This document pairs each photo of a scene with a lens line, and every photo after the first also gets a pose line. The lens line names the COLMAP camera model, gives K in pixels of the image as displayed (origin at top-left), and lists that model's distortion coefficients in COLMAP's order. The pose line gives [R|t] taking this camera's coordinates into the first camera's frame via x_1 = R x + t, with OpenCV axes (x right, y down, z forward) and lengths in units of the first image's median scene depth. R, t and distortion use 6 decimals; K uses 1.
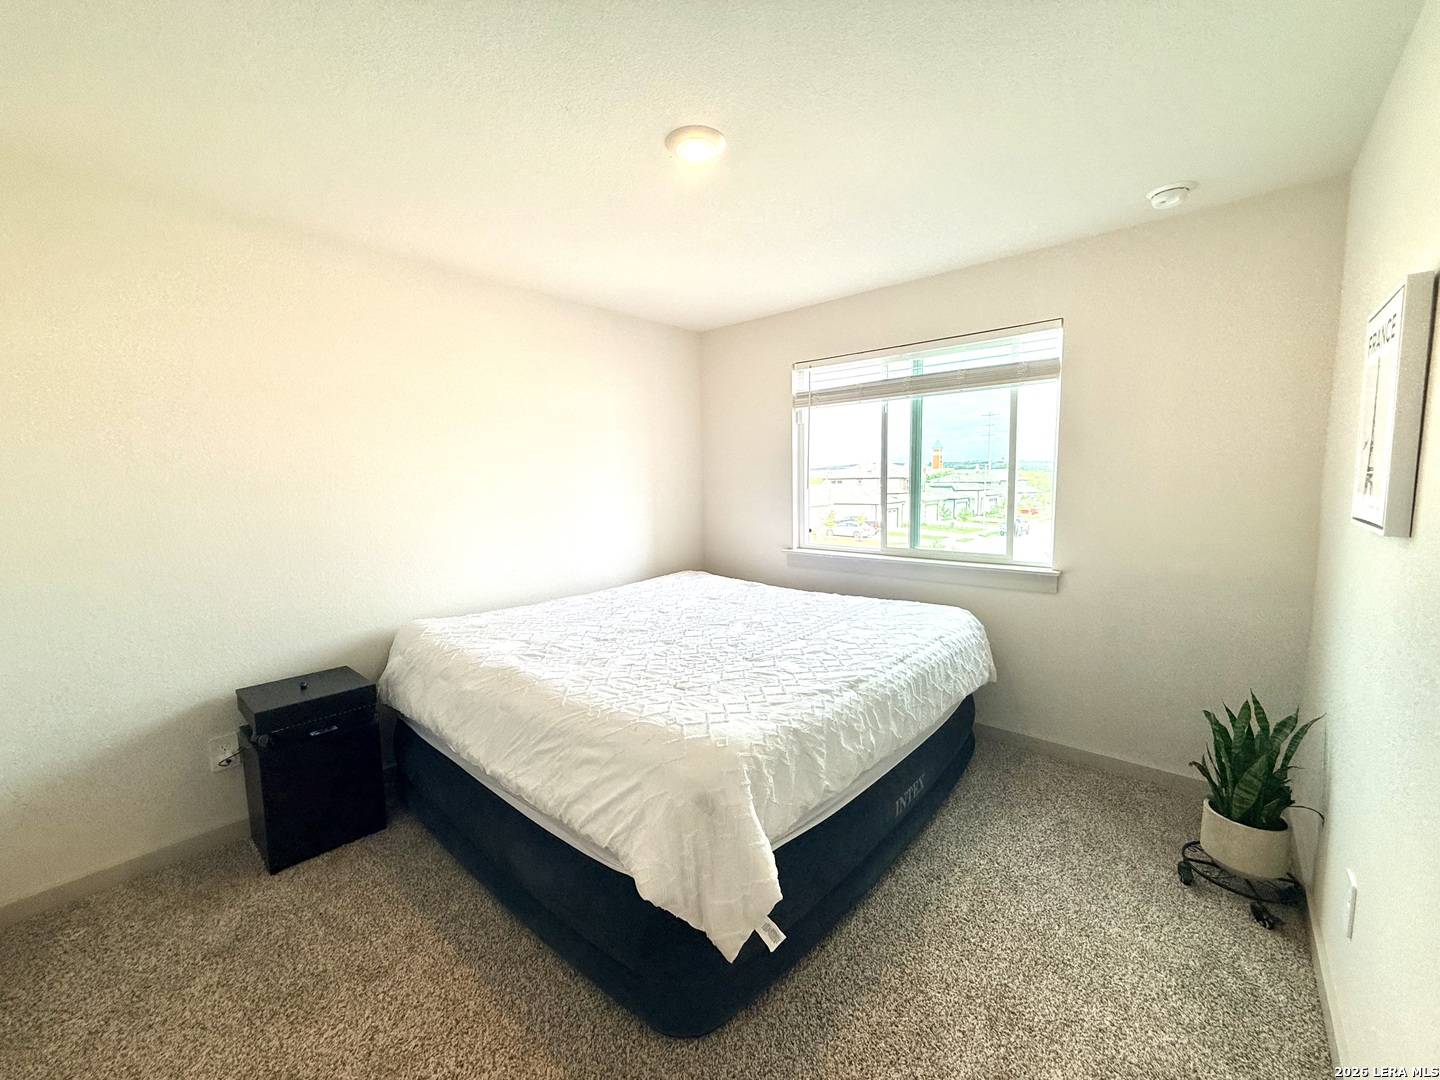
lens RADIAL K [[574.0, 0, 720.0], [0, 574.0, 540.0], [0, 0, 1]] dist [0.002446, -0.000406]
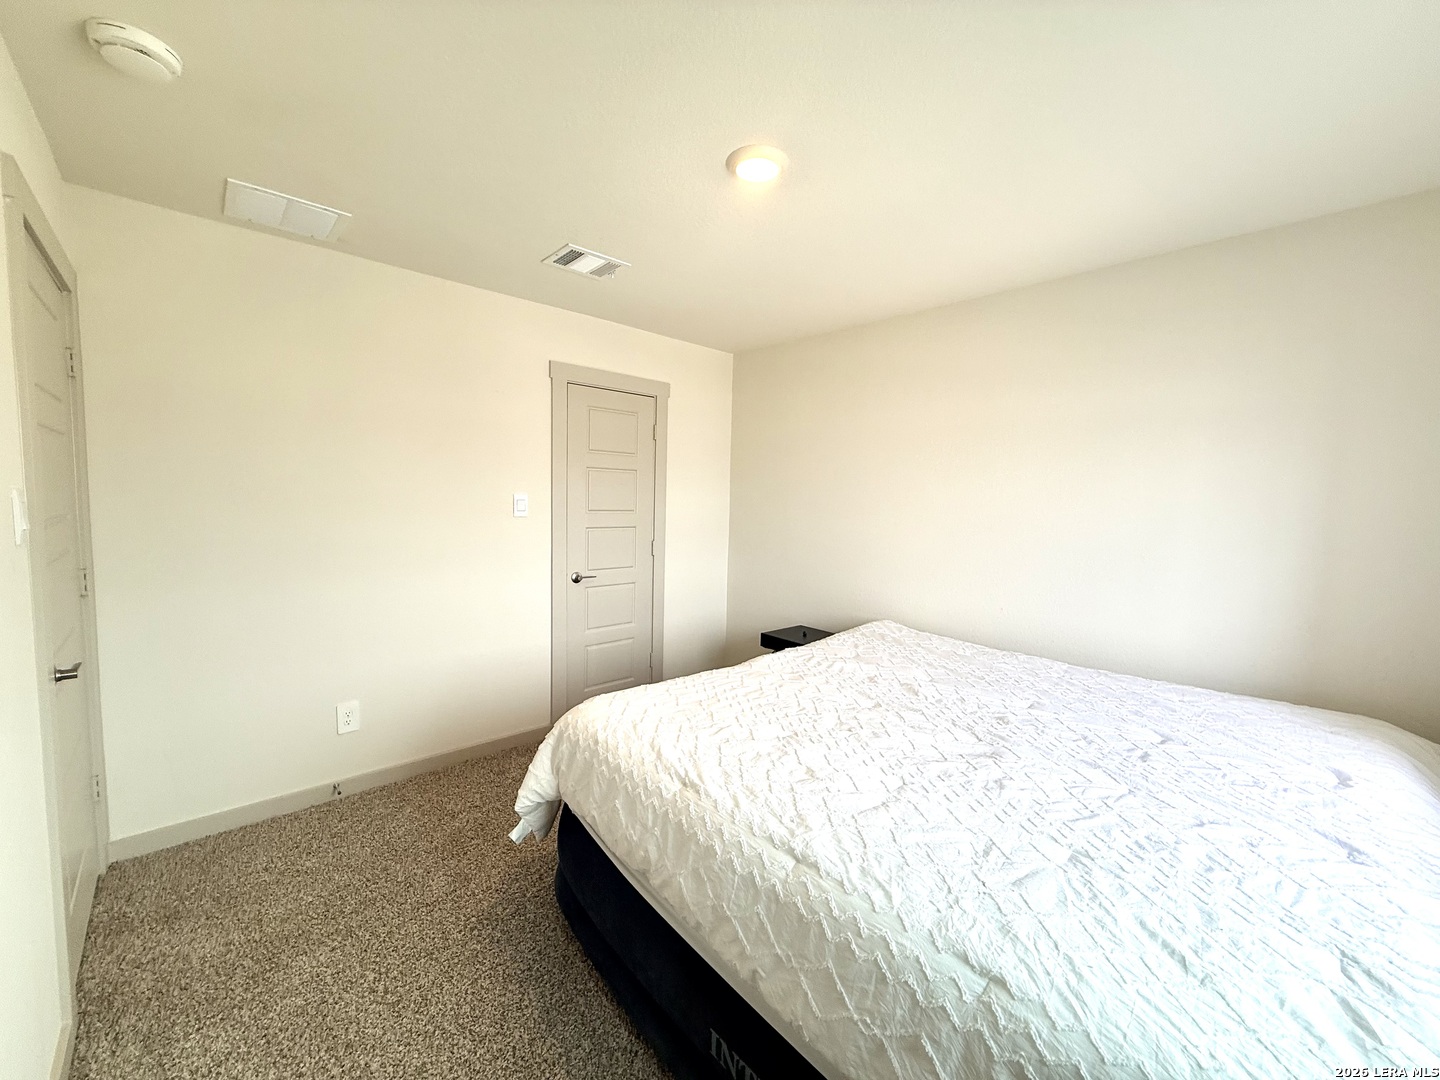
lens RADIAL K [[574.0, 0, 720.0], [0, 574.0, 540.0], [0, 0, 1]] dist [0.002446, -0.000406]
pose [[-0.122321, 0.078046, -0.989417, 0.786669], [-0.127103, 0.987463, 0.093606, -0.109846], [0.984318, 0.137208, -0.110868, 0.916907]]
